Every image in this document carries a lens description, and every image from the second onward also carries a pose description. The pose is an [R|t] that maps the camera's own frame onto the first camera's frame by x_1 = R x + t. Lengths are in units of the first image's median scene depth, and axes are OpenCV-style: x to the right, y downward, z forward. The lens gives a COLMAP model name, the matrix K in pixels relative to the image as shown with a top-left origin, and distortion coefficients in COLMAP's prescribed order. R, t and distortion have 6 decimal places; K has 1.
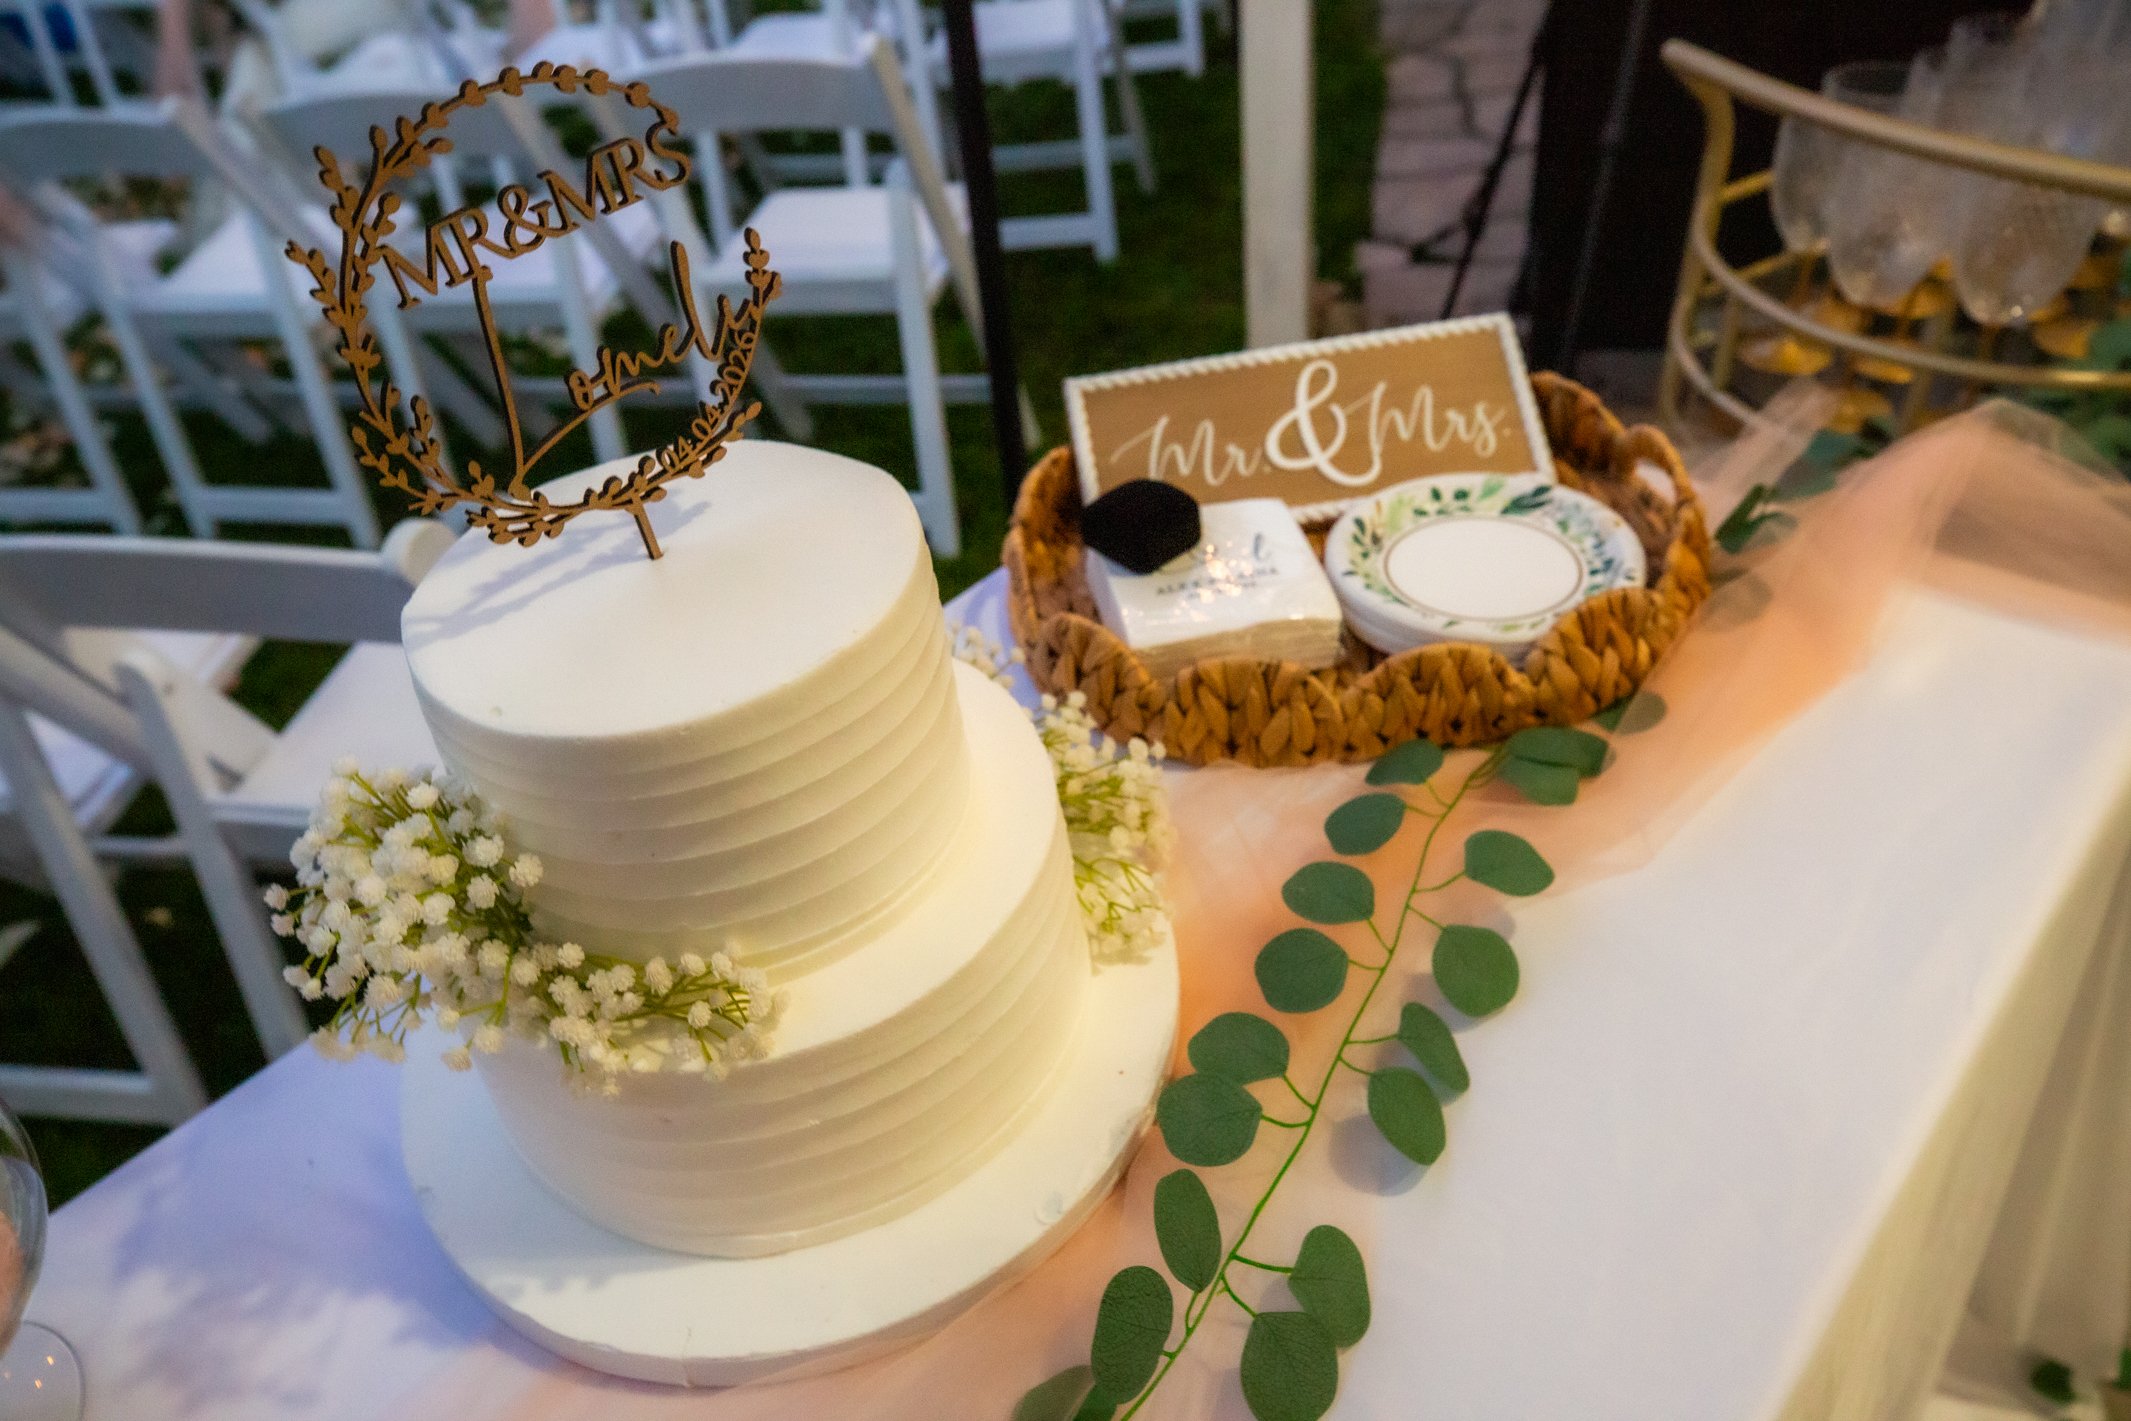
lens RADIAL K [[1534.4, 0, 1070.0], [0, 1534.4, 703.9], [0, 0, 1]] dist [-0.007013, 0.028413]
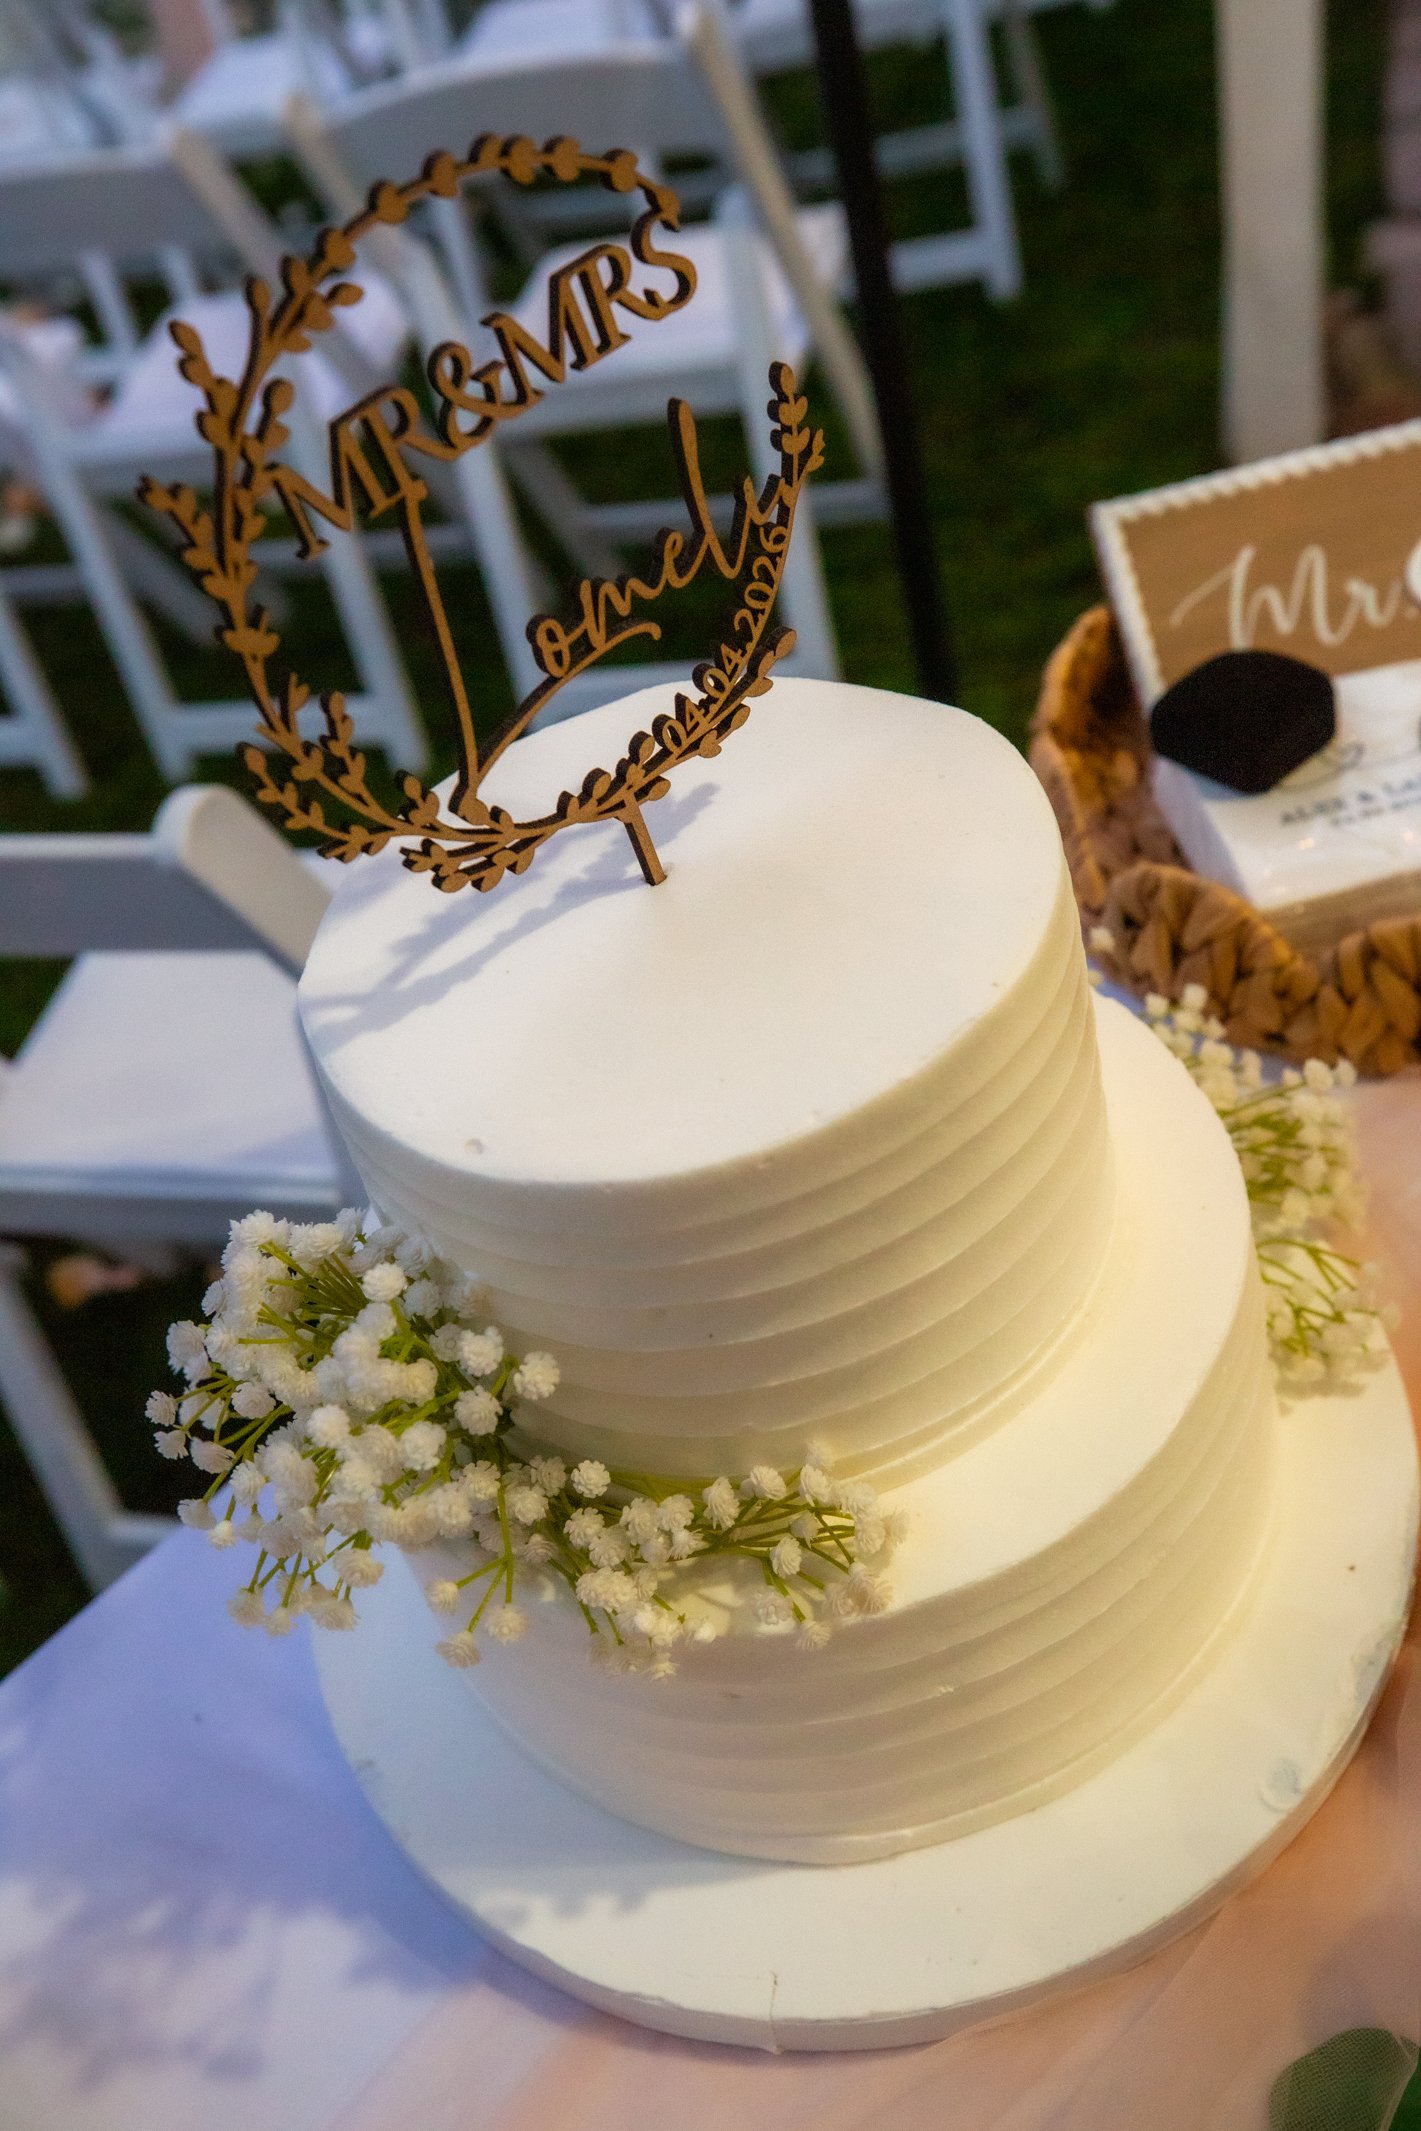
lens RADIAL K [[1991.0, 0, 709.6], [0, 1991.0, 1072.2], [0, 0, 1]] dist [0.037453, 0.029101]
pose [[0.991348, -0.067556, -0.112540, -0.147417], [0.077003, 0.993667, 0.081826, -0.078045], [0.106300, -0.089784, 0.990272, 0.128851]]
